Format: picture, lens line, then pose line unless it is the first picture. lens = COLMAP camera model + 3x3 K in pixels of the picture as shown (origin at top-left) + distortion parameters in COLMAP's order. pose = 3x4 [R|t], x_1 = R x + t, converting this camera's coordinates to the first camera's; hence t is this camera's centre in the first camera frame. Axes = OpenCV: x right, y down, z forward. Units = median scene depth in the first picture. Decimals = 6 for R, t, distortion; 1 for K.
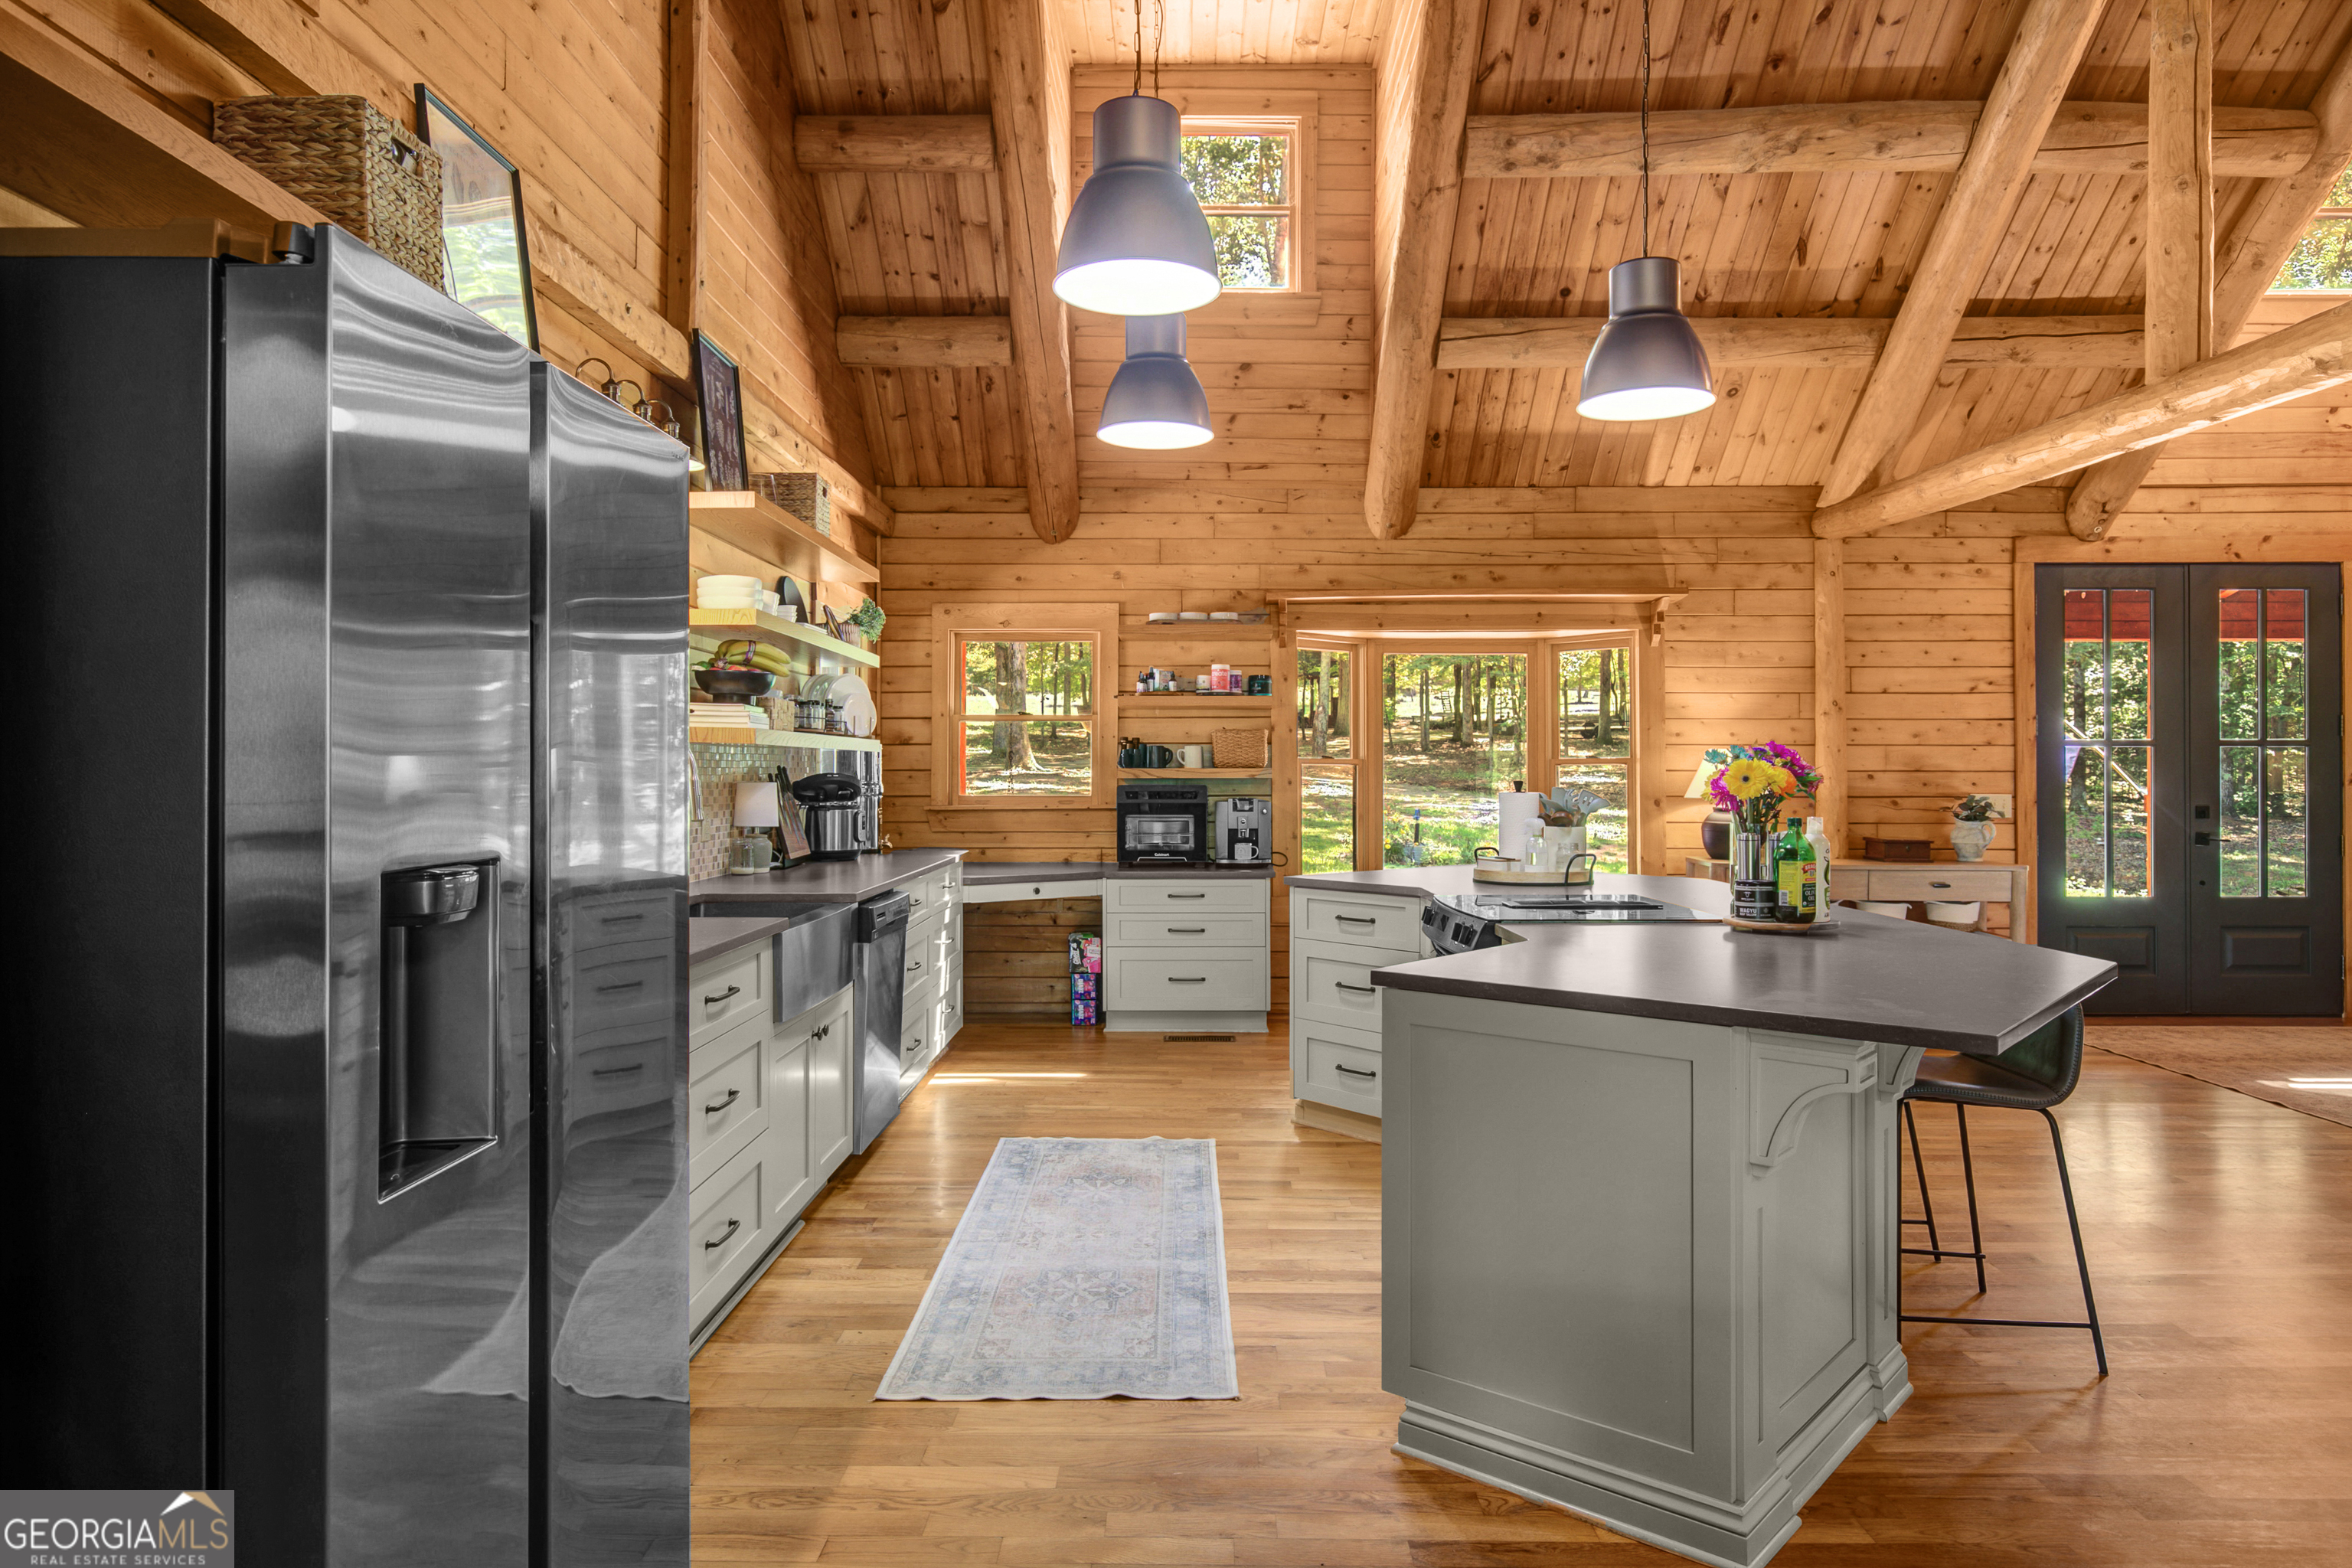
lens RADIAL K [[1470.6, 0, 1195.2], [0, 1470.6, 772.9], [0, 0, 1]] dist [0.003701, -0.004210]
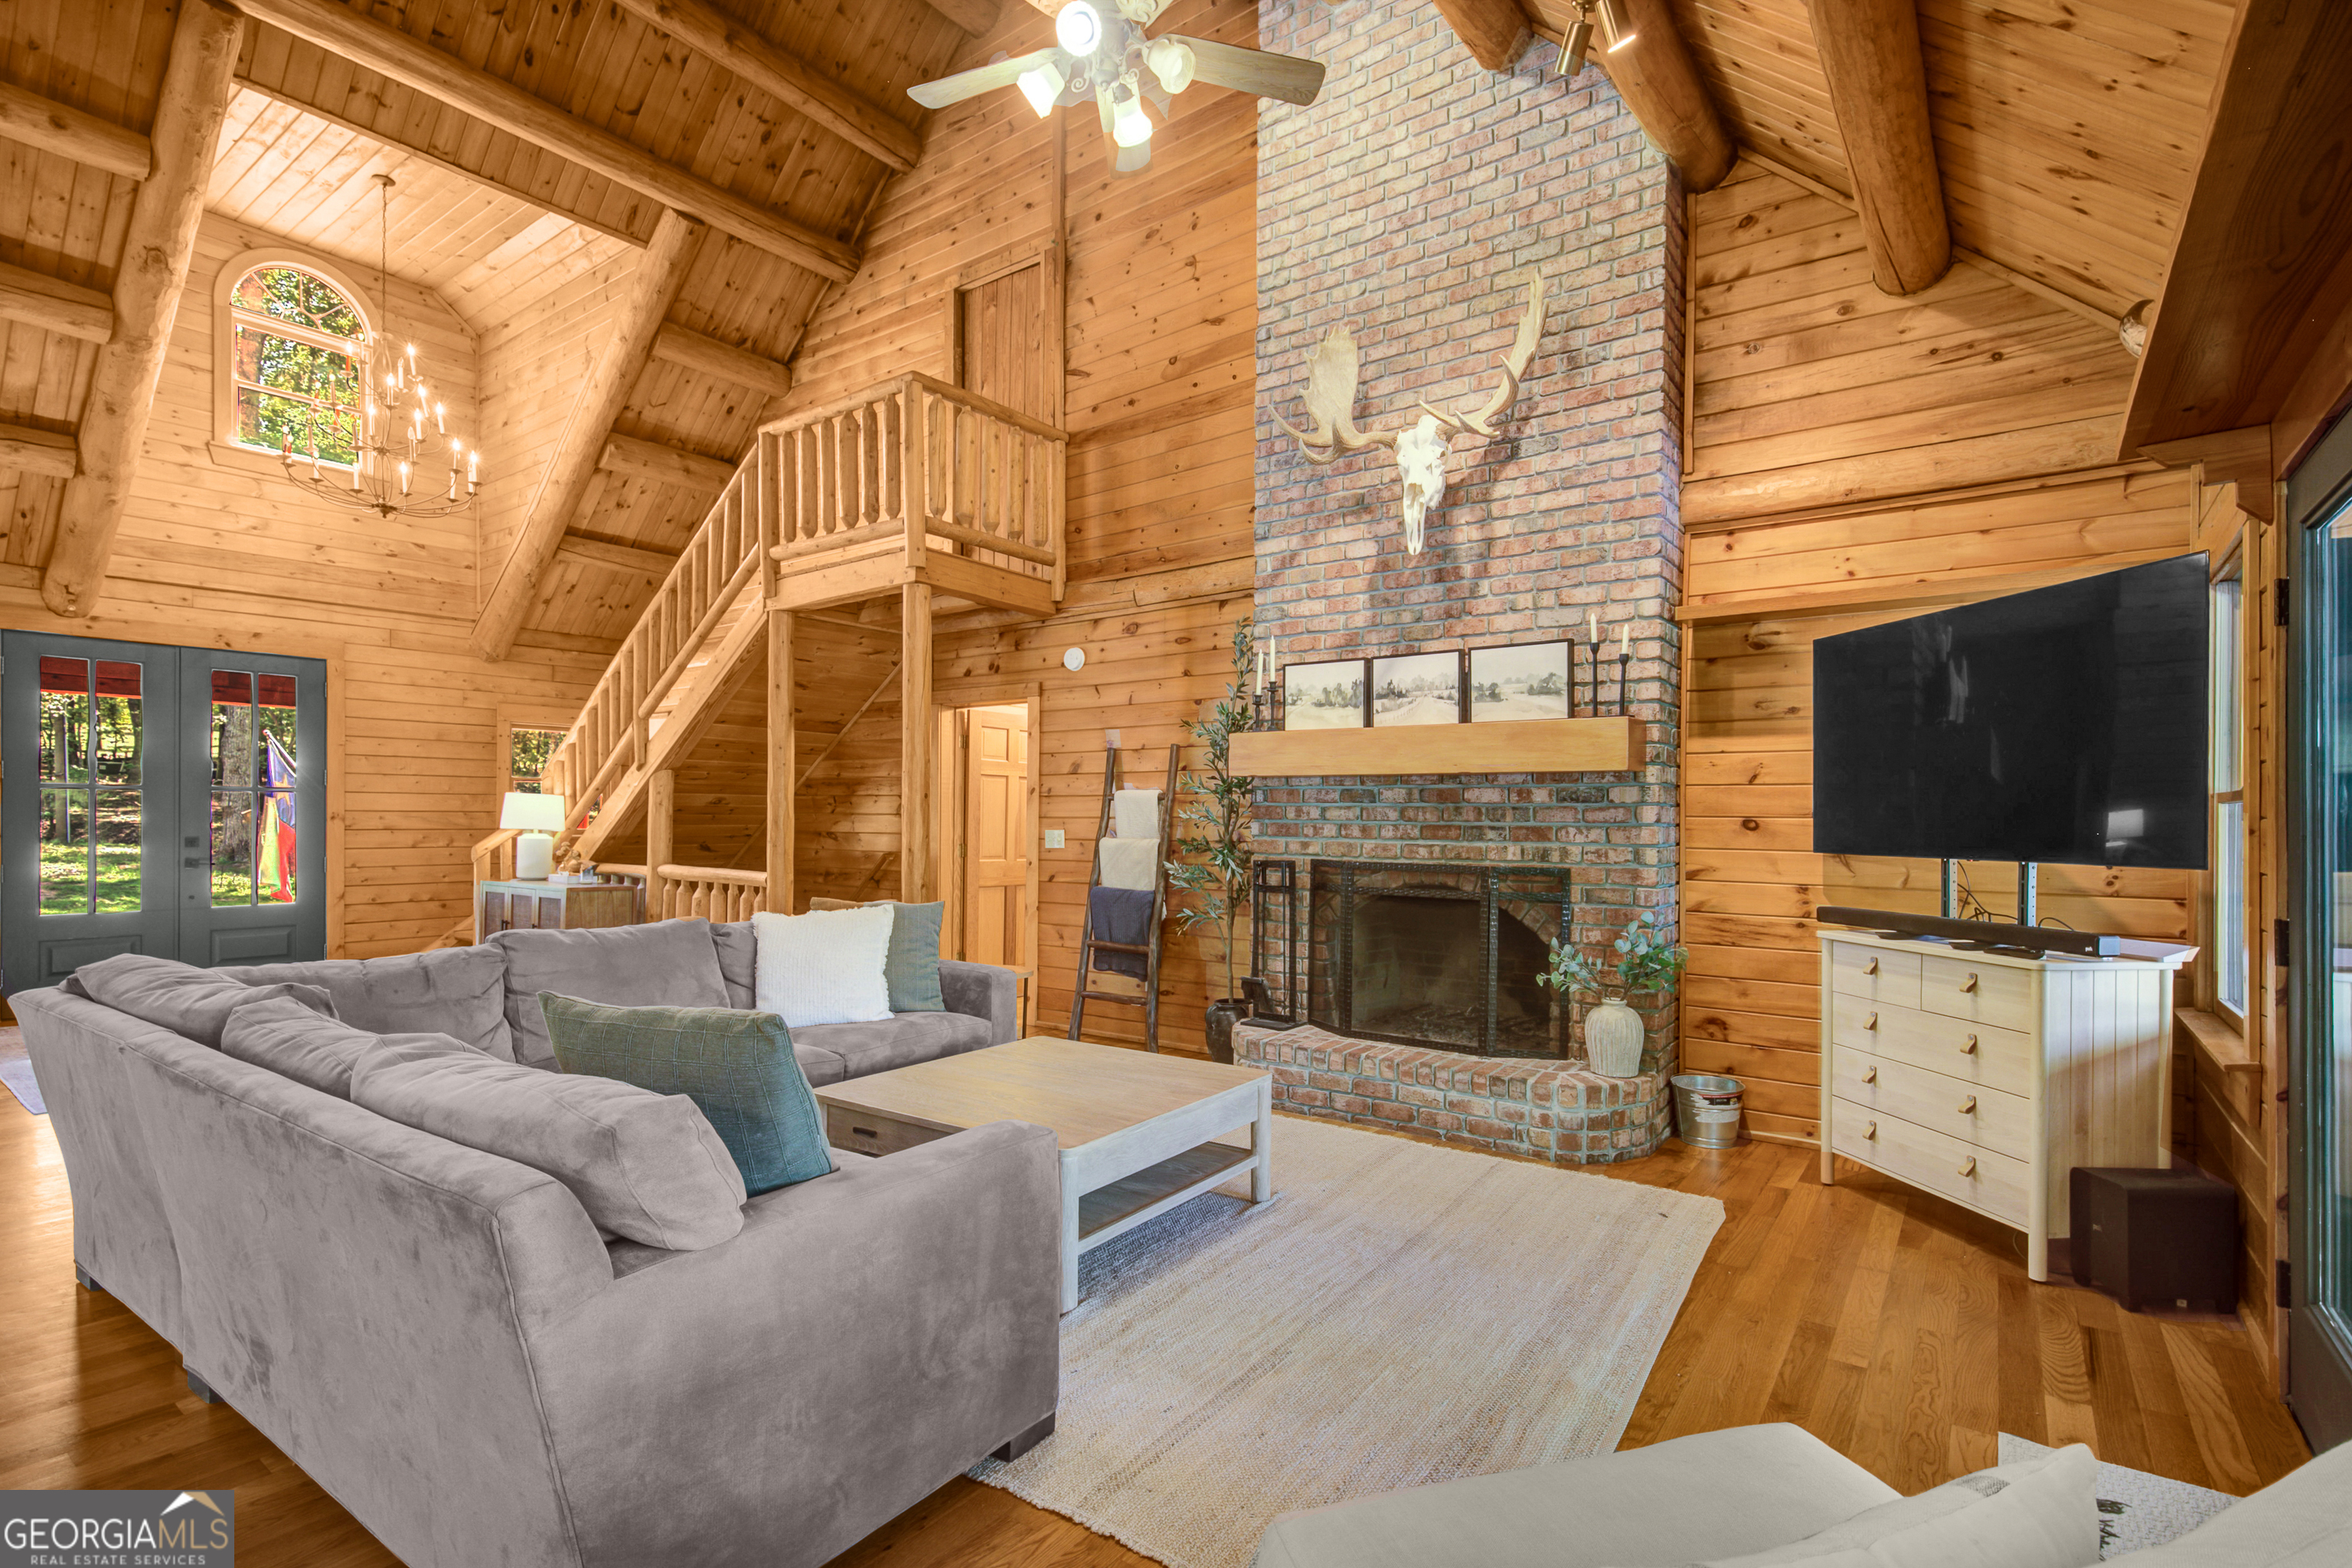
lens RADIAL K [[1095.0, 0, 1193.7], [0, 1095.0, 816.2], [0, 0, 1]] dist [-0.000796, 0.000803]
pose [[0.587893, 0.003081, 0.808933, 0.456776], [-0.003755, 0.999992, -0.001080, 0.002253], [-0.808930, -0.002402, 0.587900, -0.281638]]
